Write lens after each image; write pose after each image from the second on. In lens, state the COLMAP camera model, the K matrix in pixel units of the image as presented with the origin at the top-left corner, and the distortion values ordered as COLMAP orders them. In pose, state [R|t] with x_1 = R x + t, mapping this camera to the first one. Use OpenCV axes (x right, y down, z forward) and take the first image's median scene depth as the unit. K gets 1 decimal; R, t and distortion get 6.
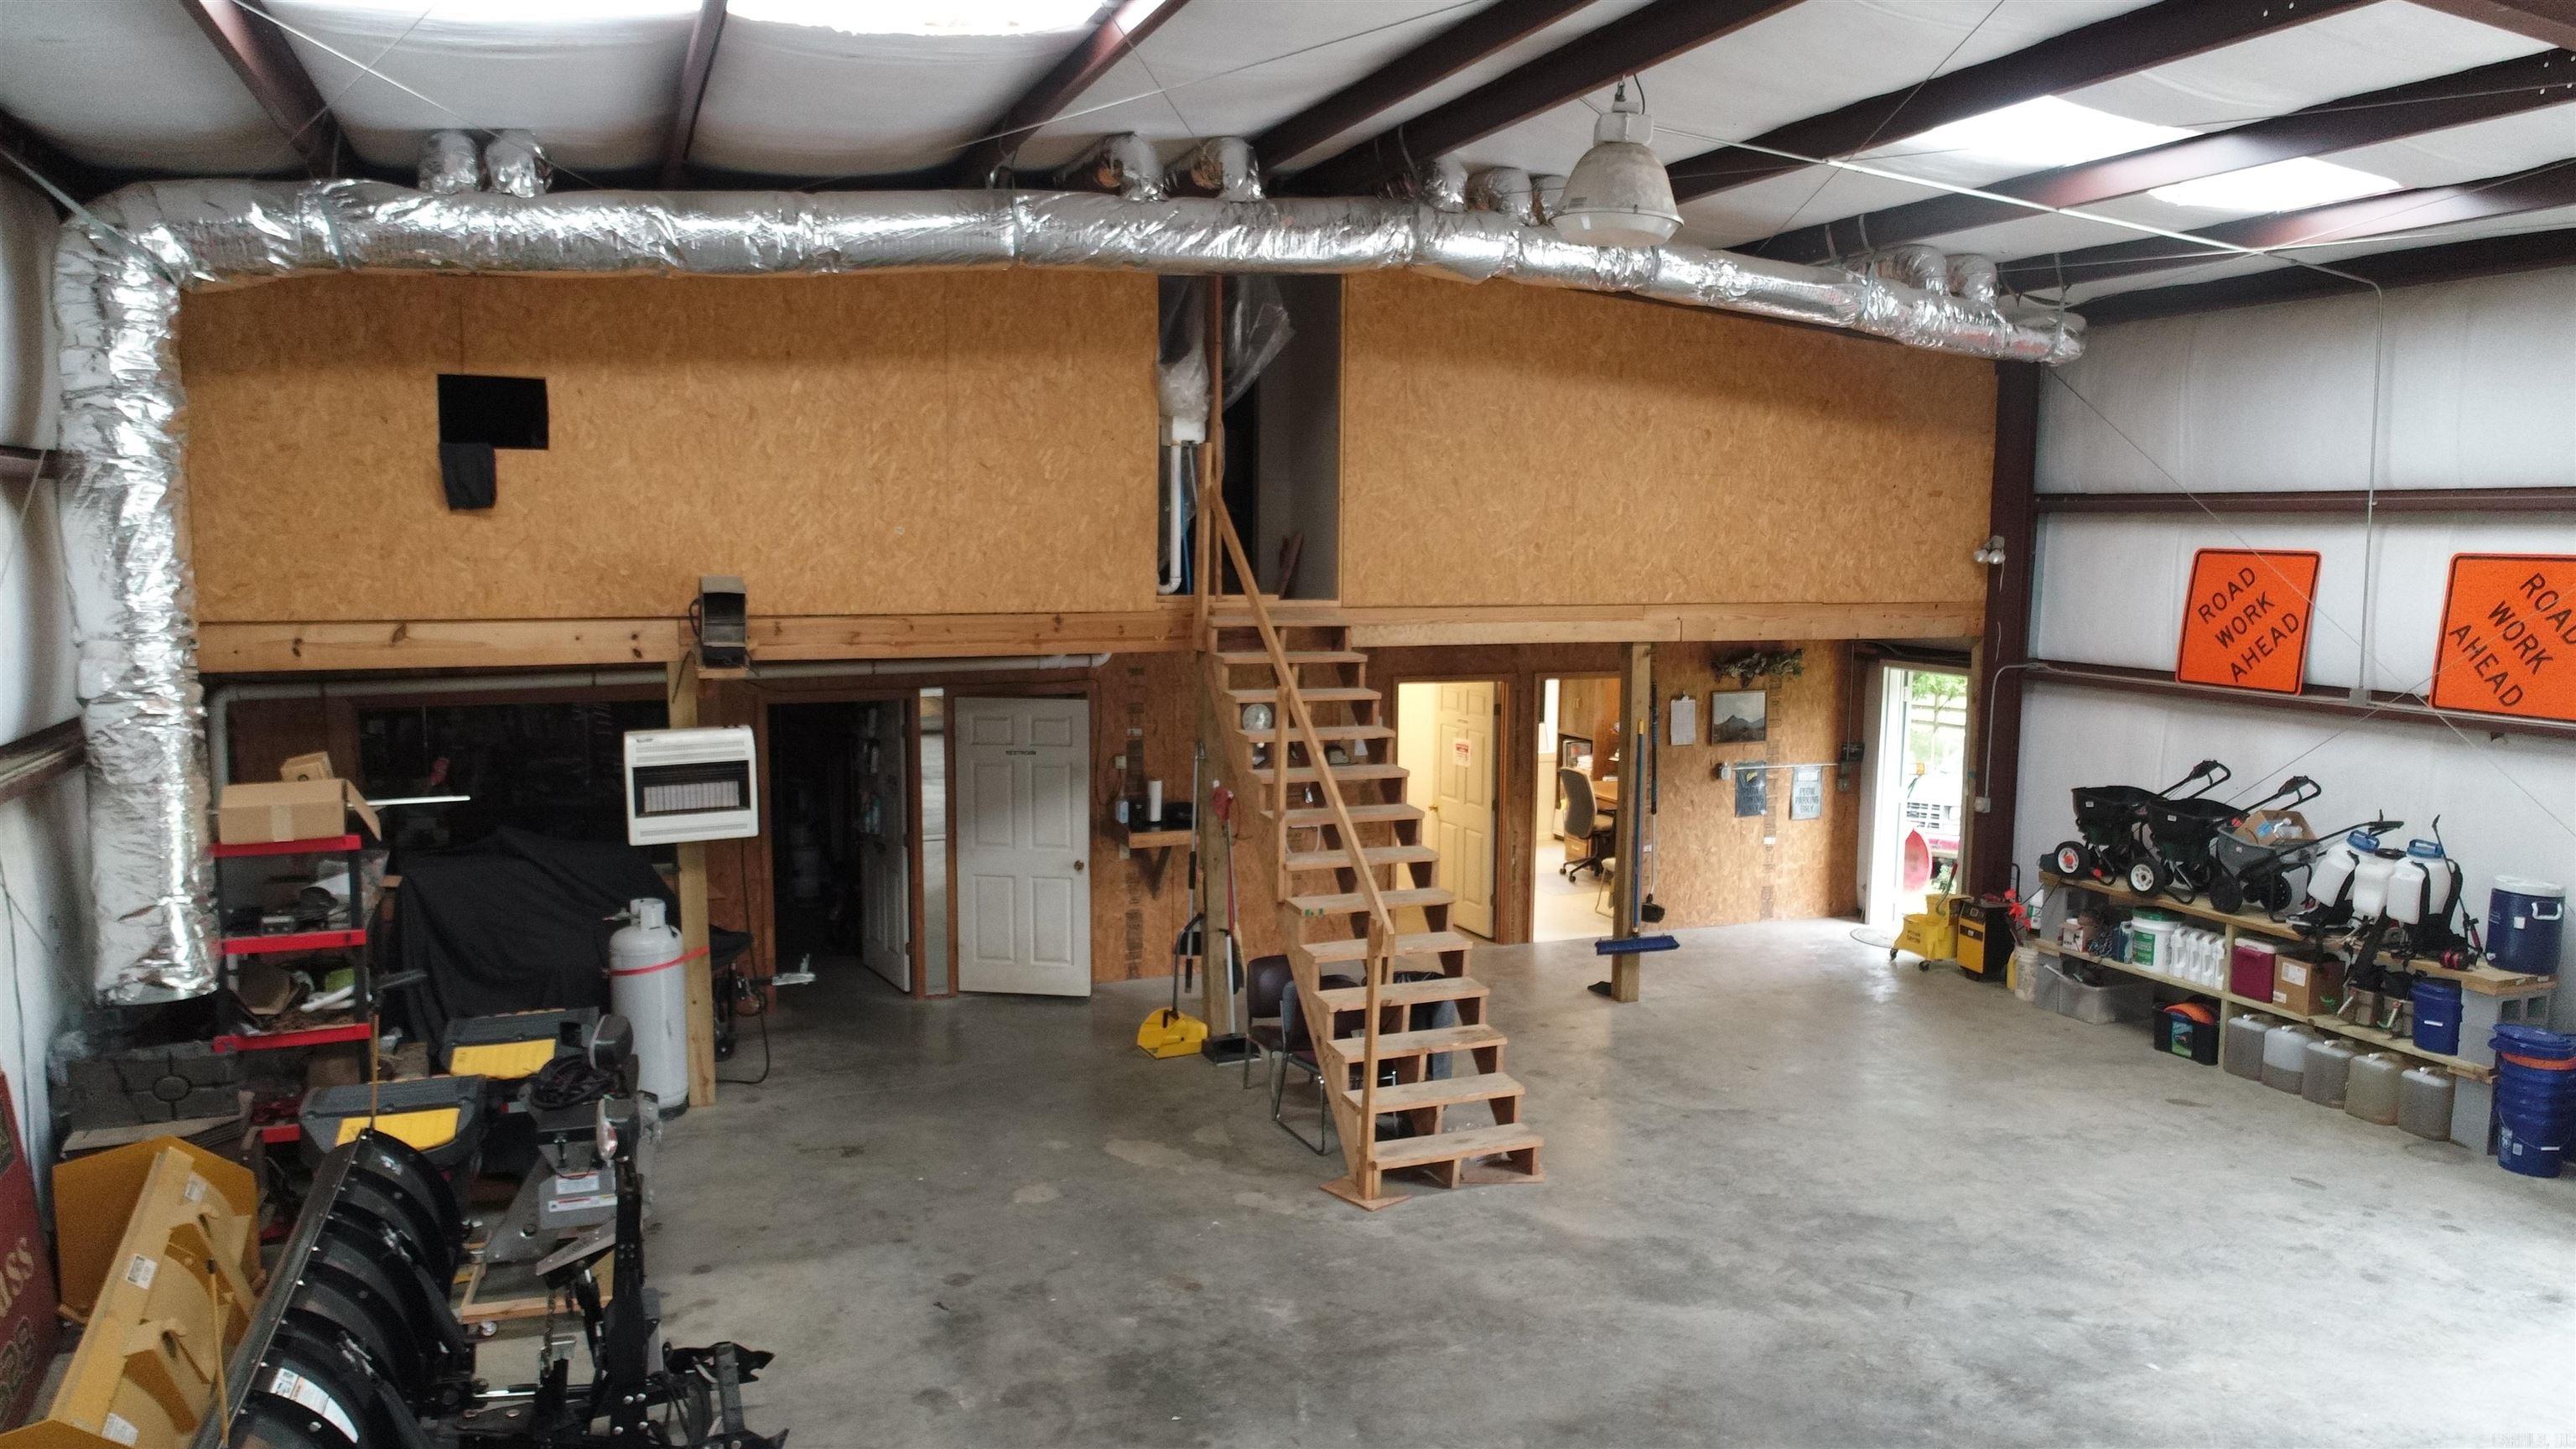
lens RADIAL K [[1744.8, 0, 1292.0], [0, 1744.8, 725.0], [0, 0, 1]] dist [0.005540, 0.001382]
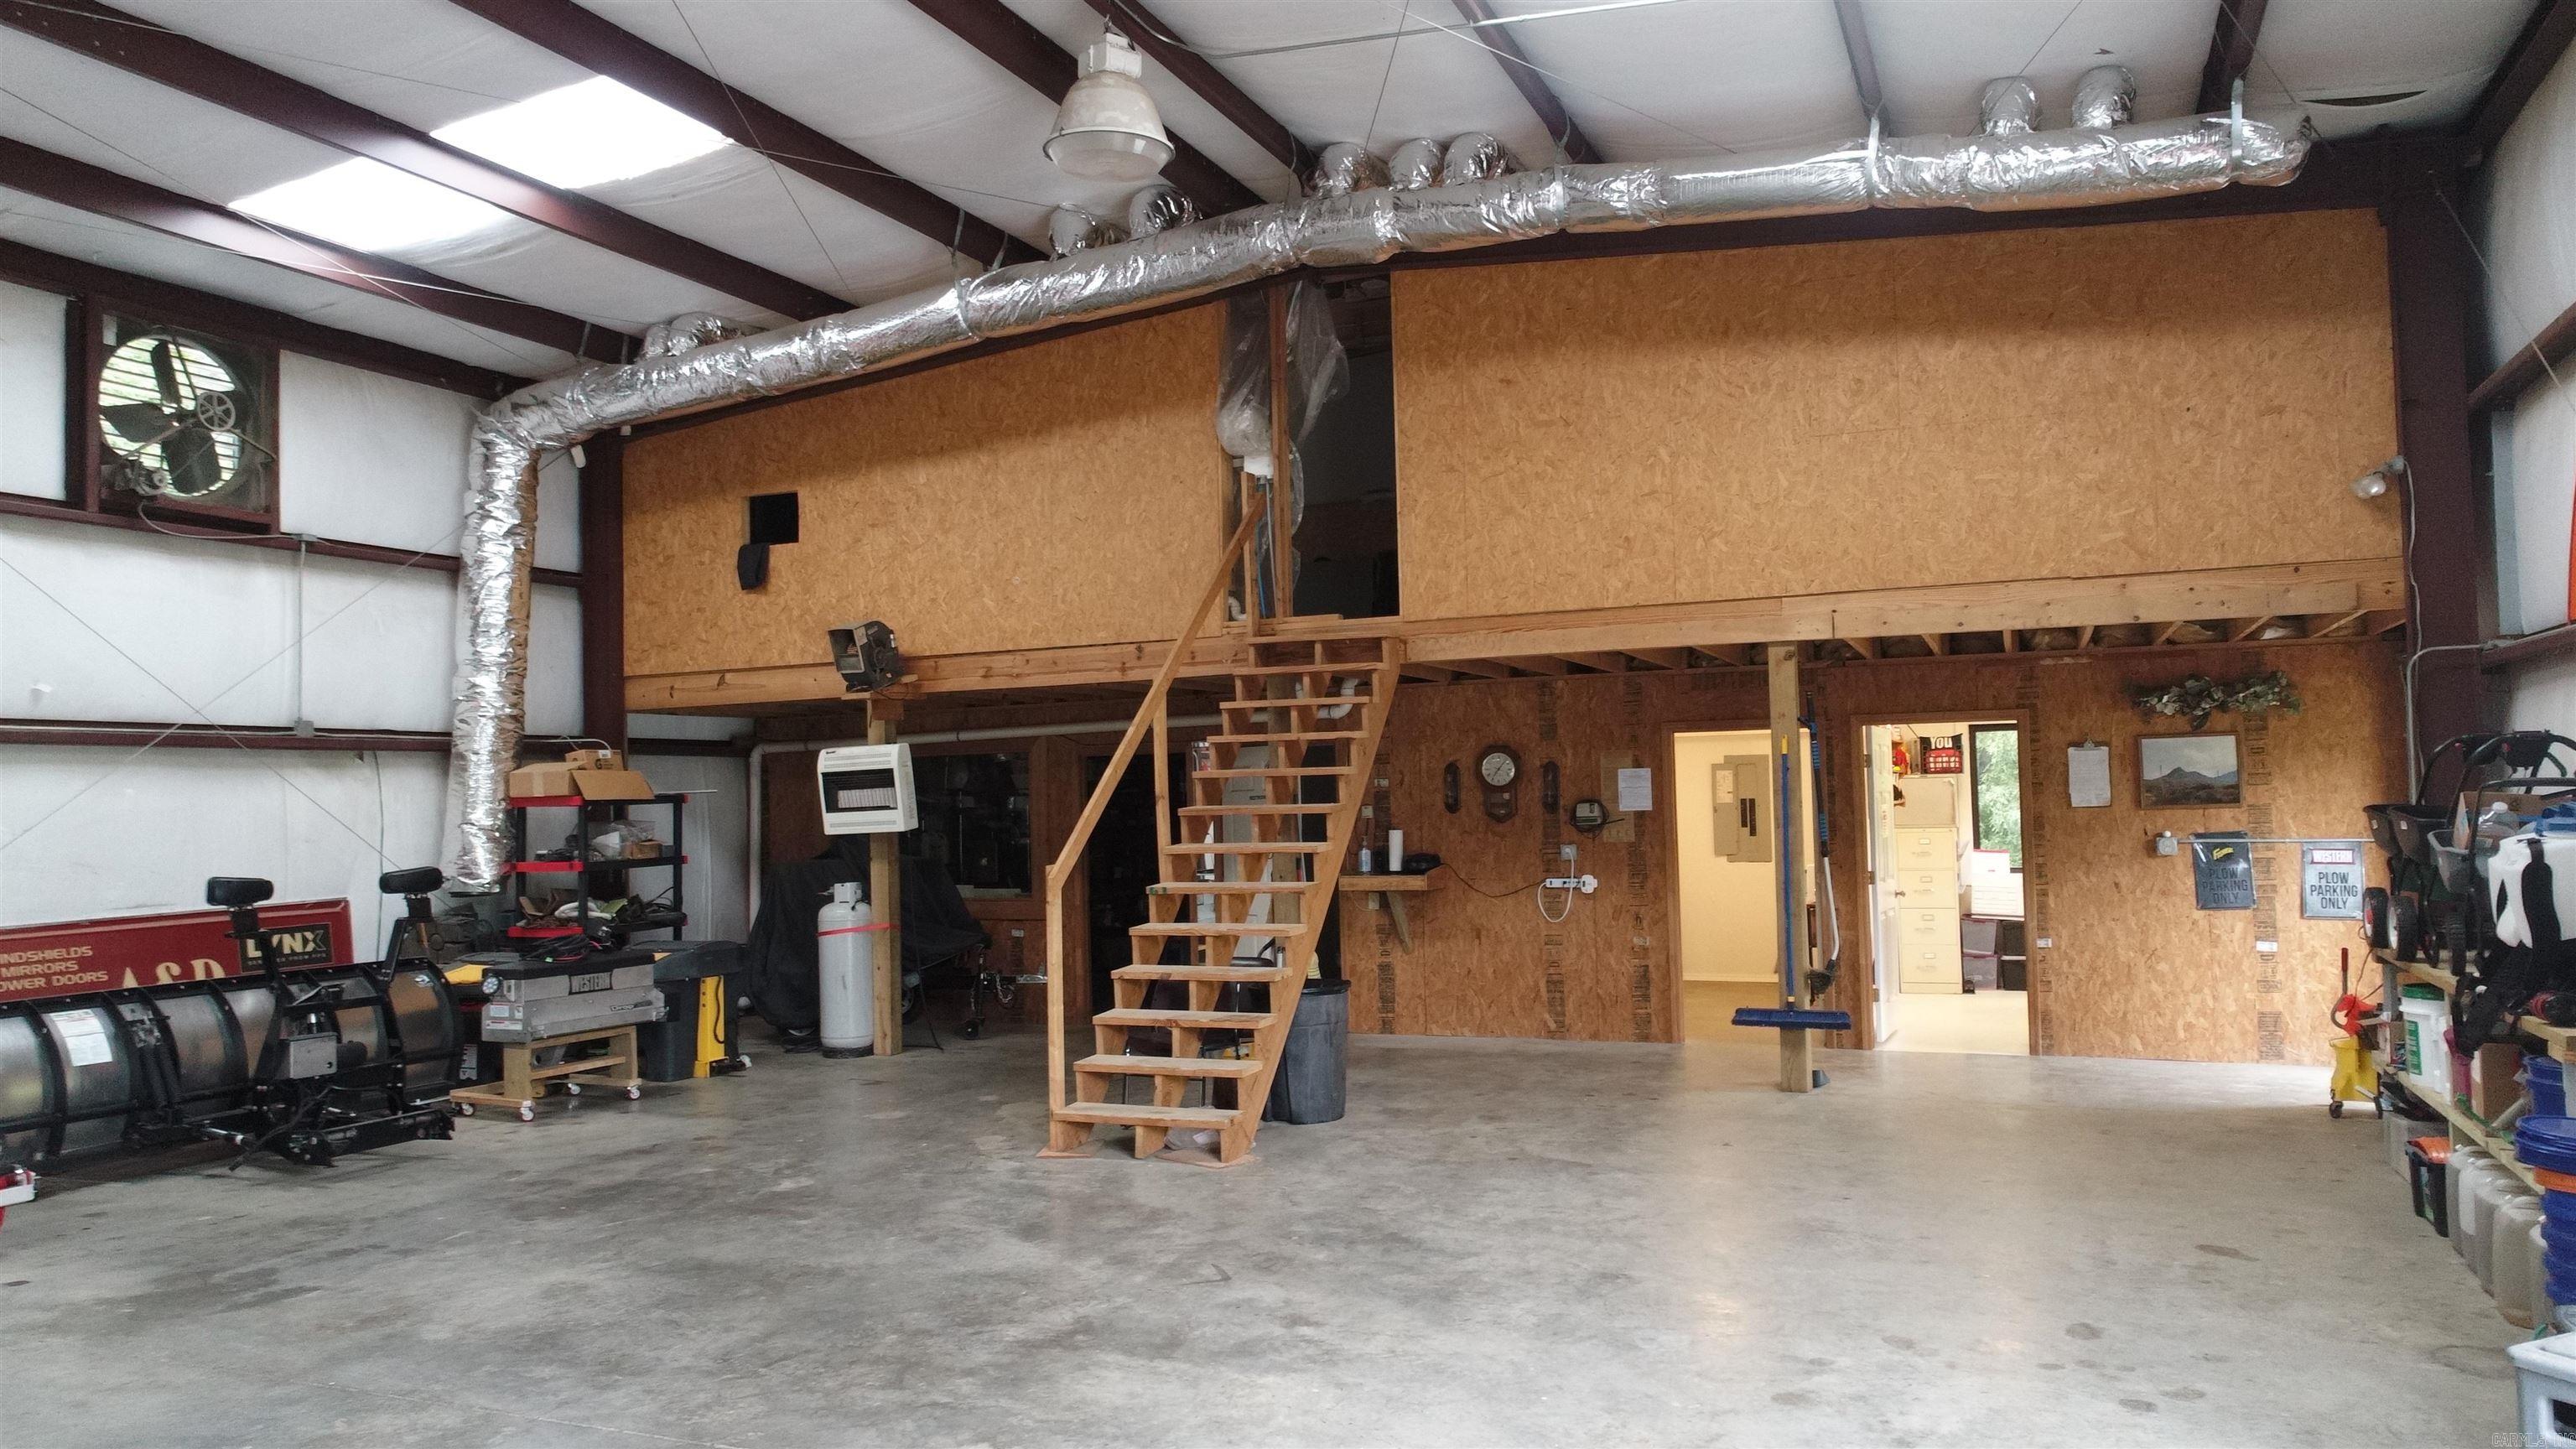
lens RADIAL K [[1744.8, 0, 1287.9], [0, 1744.8, 727.6], [0, 0, 1]] dist [0.005540, 0.001382]
pose [[0.698129, -0.056451, -0.713743, 0.665236], [-0.050877, 0.990455, -0.128101, 0.116818], [0.714162, 0.125744, 0.688594, 0.287132]]
